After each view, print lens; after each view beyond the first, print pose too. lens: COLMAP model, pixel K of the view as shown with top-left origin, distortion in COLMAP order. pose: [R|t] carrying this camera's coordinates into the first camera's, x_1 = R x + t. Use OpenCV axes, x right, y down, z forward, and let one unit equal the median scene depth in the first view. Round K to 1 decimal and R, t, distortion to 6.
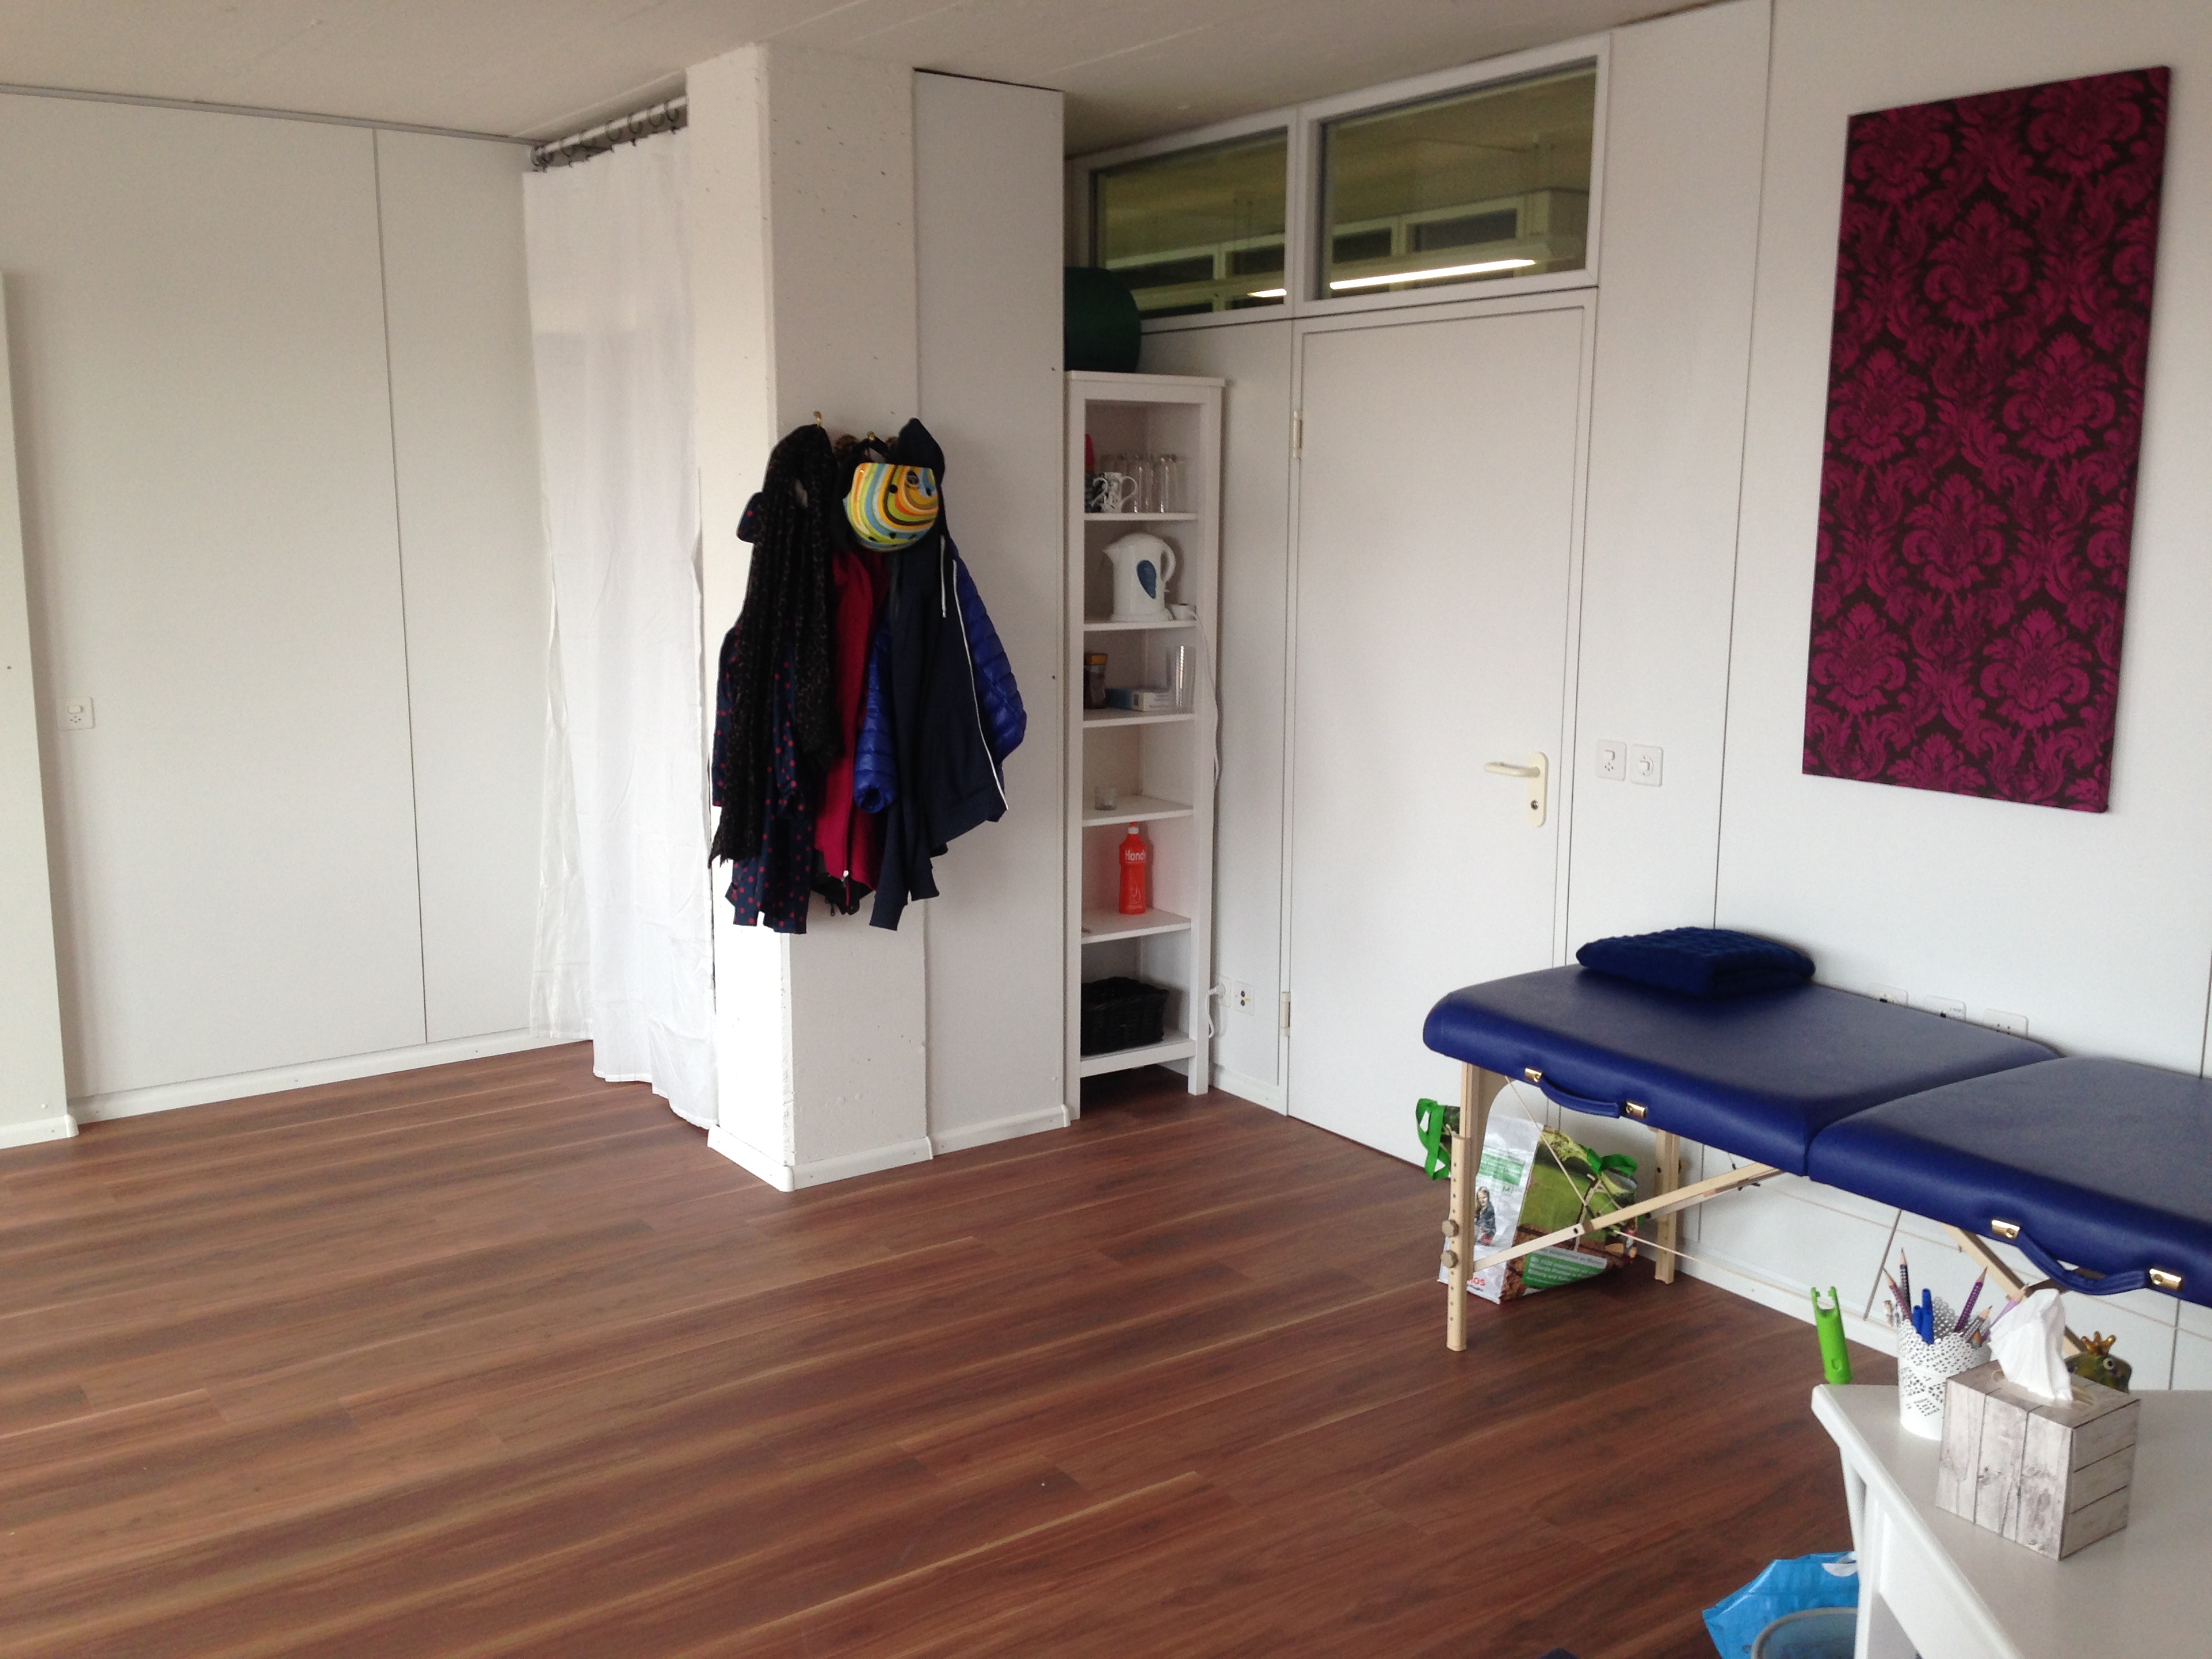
lens RADIAL K [[2056.4, 0, 1106.0], [0, 2056.4, 829.5], [0, 0, 1]] dist [0.005192, 0.008474]
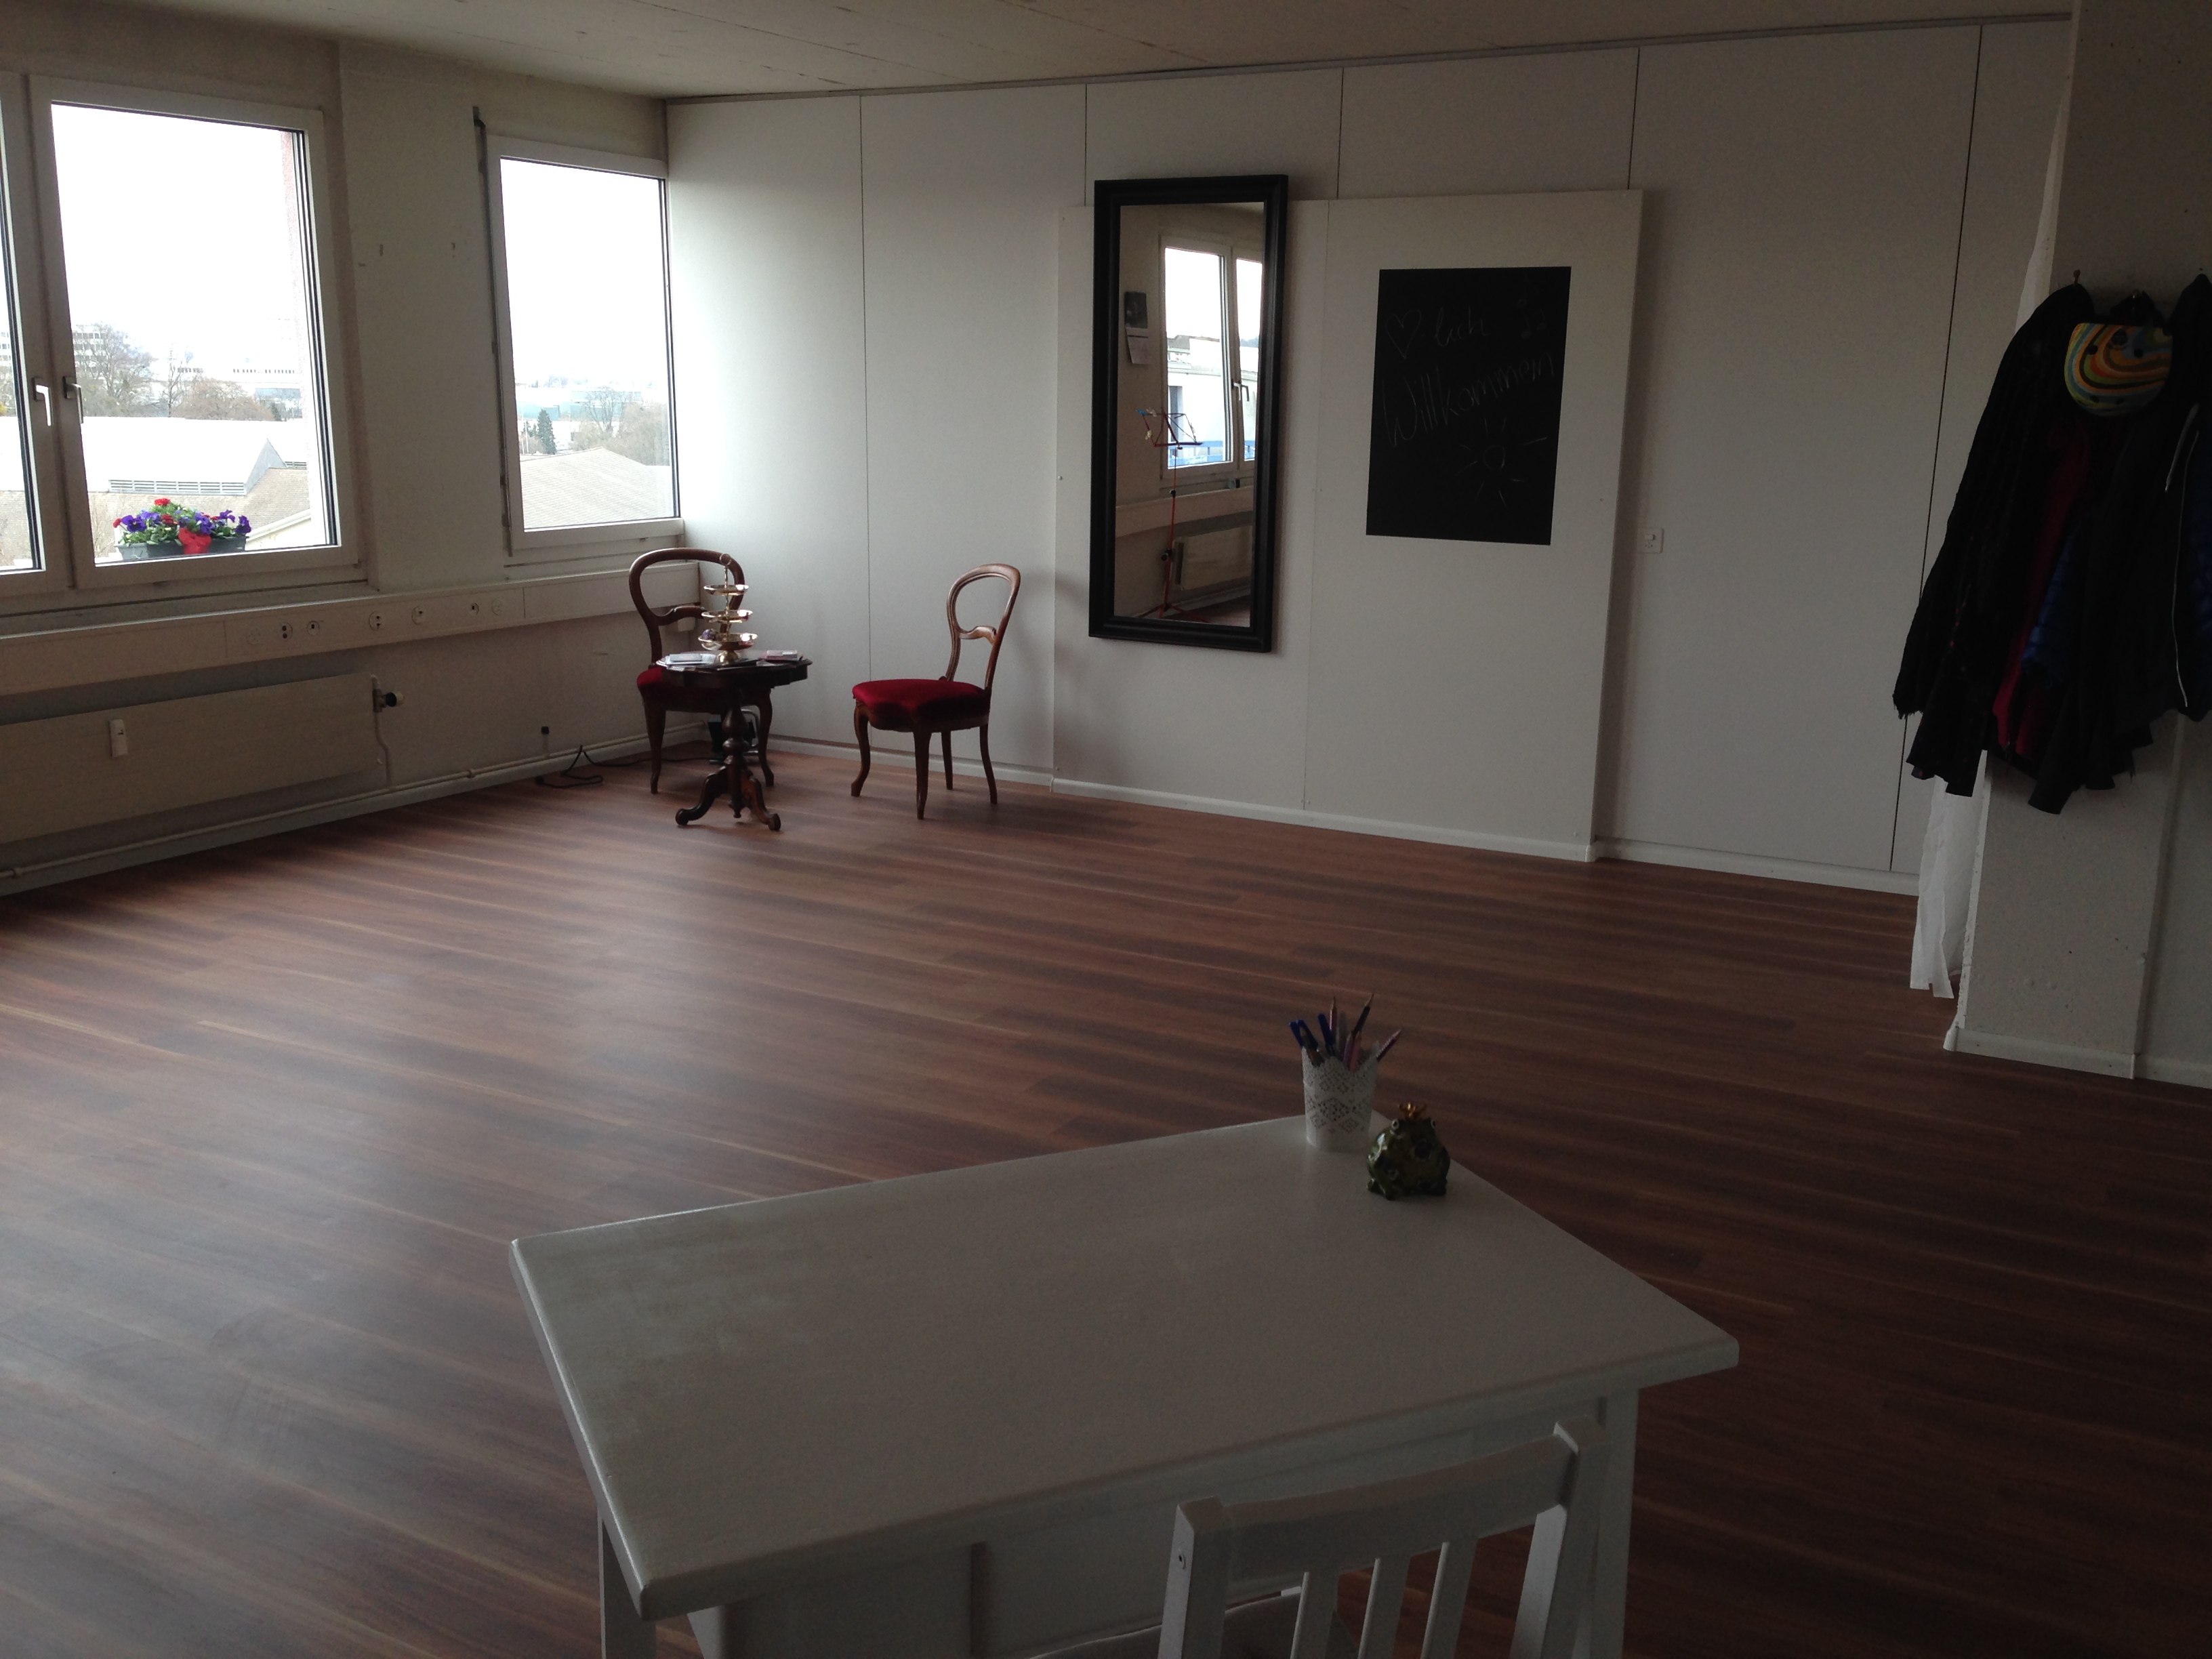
lens RADIAL K [[2056.4, 0, 1106.0], [0, 2056.4, 829.5], [0, 0, 1]] dist [0.005192, 0.008474]
pose [[0.422672, 0.206316, -0.882486, 0.595174], [-0.176408, 0.973847, 0.143184, -0.003118], [0.888948, 0.095158, 0.448014, 0.176269]]
